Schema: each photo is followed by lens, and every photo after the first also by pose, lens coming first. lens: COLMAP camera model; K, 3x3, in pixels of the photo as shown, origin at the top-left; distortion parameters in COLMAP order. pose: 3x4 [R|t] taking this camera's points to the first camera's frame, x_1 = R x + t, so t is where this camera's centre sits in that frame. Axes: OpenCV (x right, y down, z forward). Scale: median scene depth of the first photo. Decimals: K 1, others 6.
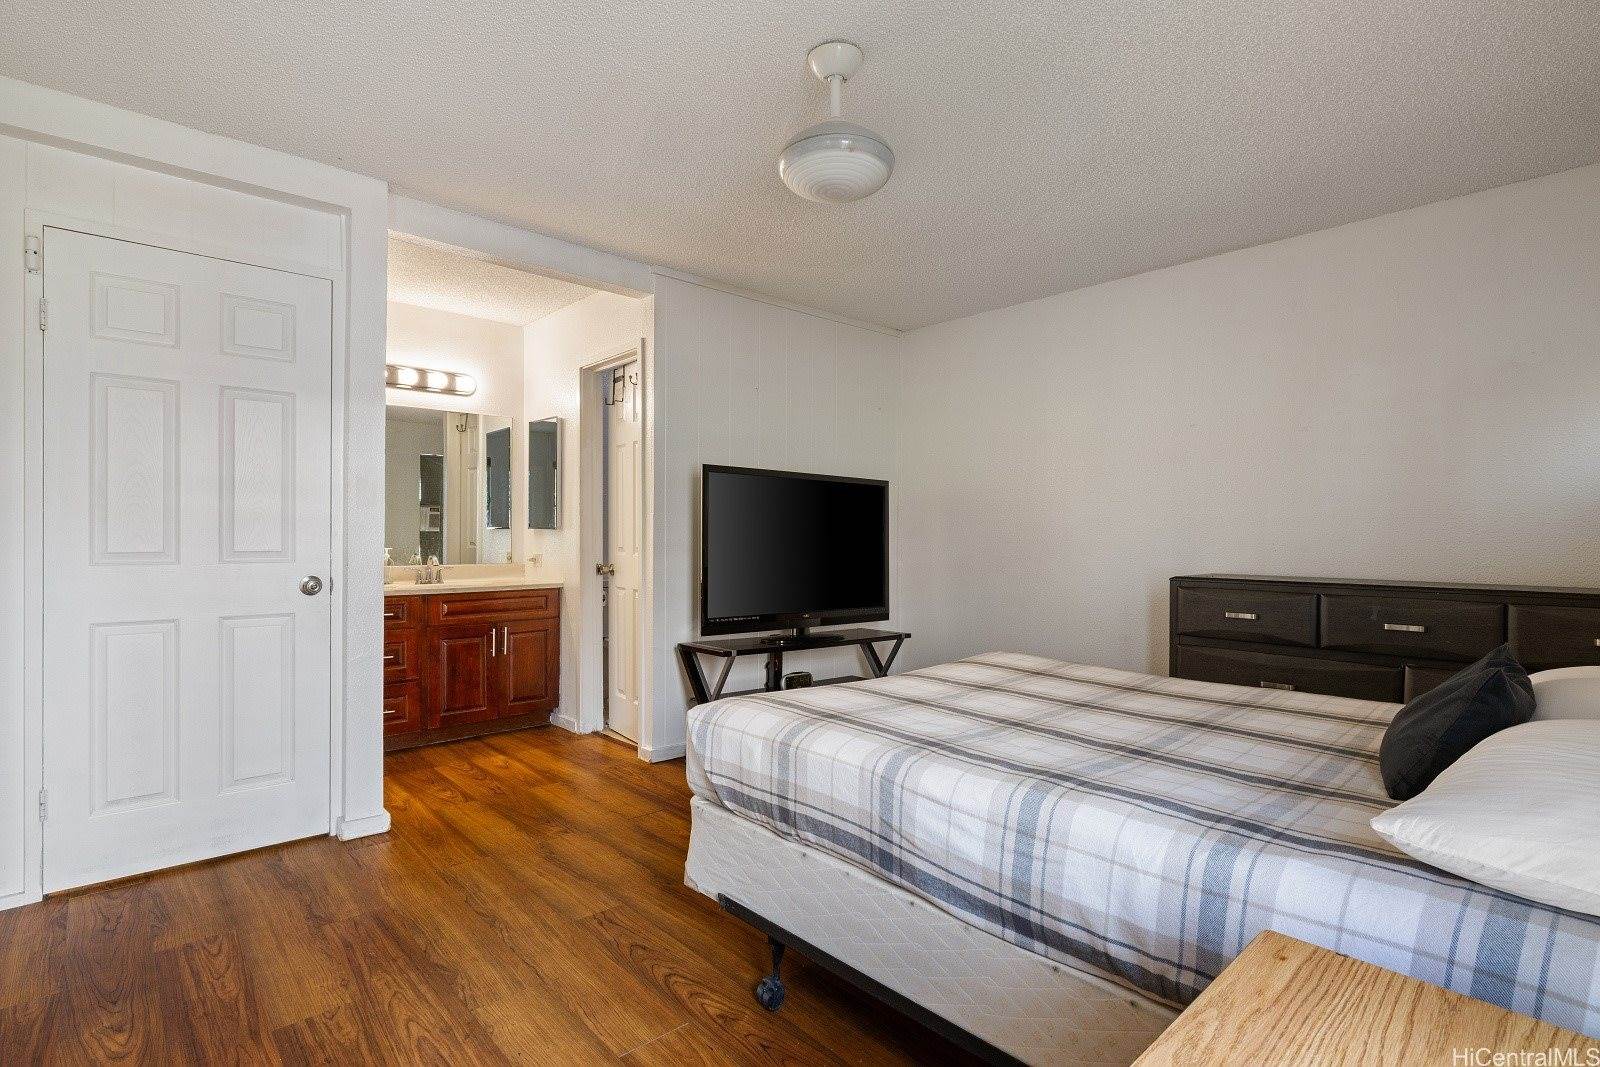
lens RADIAL K [[764.3, 0, 803.1], [0, 764.3, 535.7], [0, 0, 1]] dist [-0.004159, 0.001719]
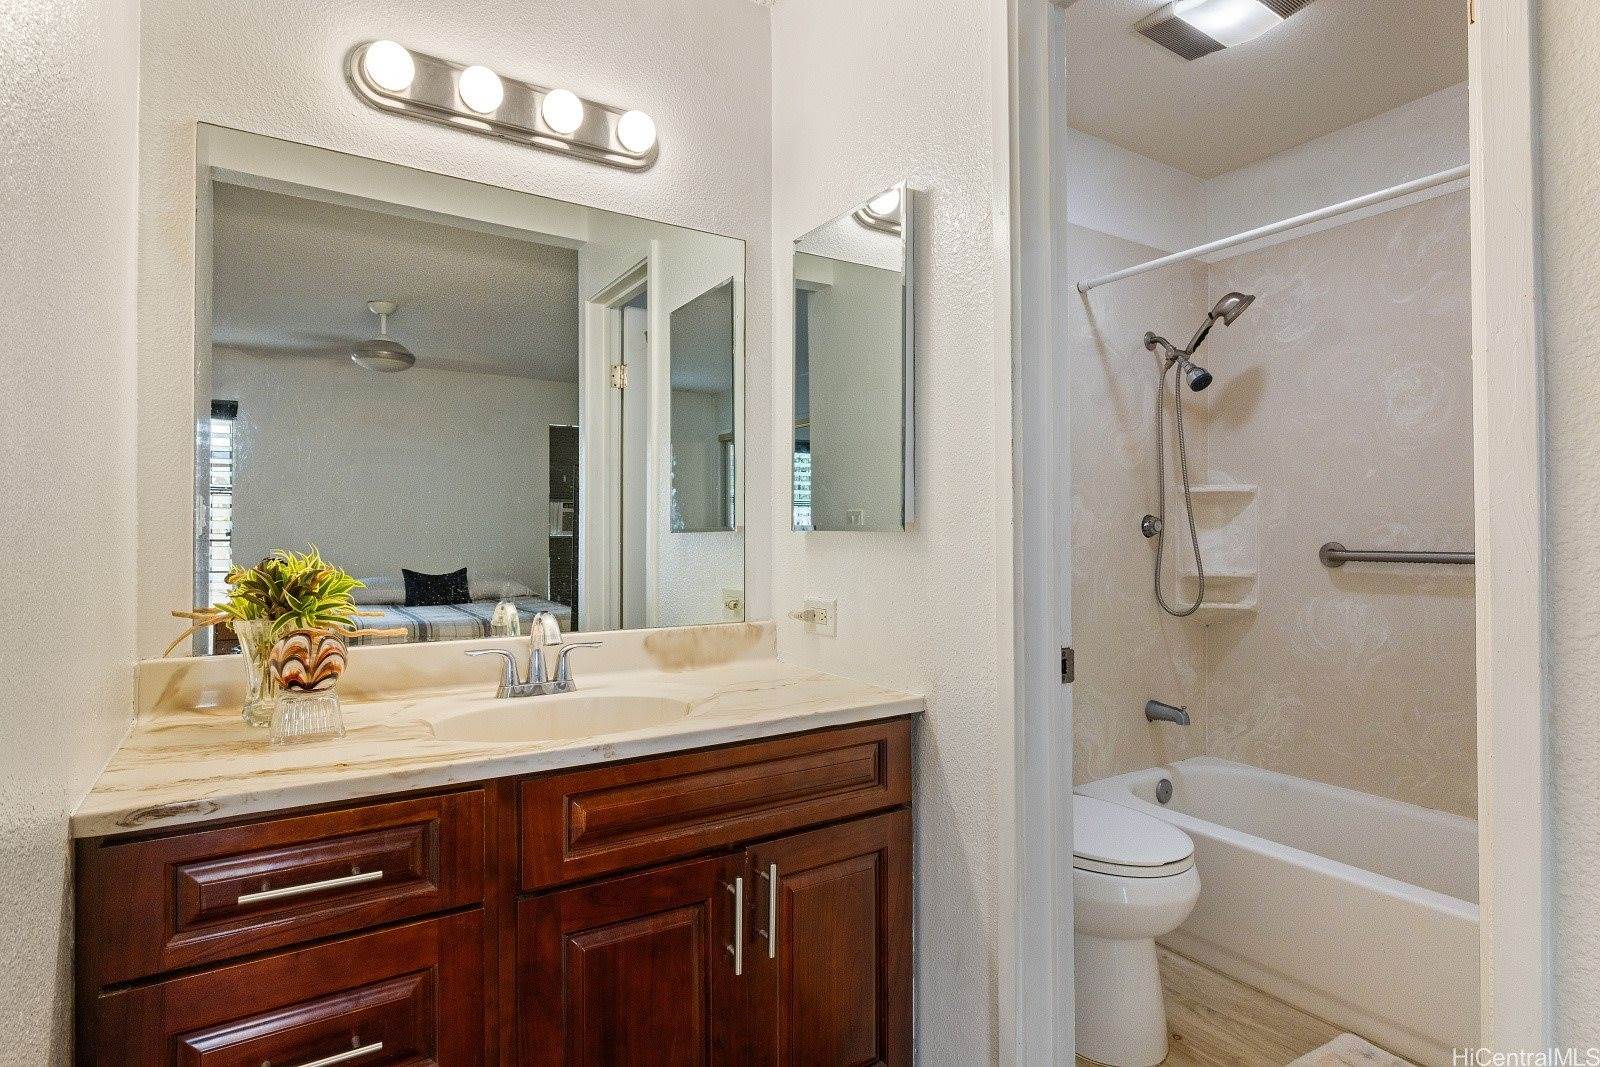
lens RADIAL K [[844.9, 0, 807.8], [0, 844.9, 532.6], [0, 0, 1]] dist [-0.006430, -0.000197]
pose [[0.984151, -0.006553, -0.177214, -0.293365], [0.005114, 0.999950, -0.008573, -0.004991], [0.177261, 0.007530, 0.984135, 0.629444]]
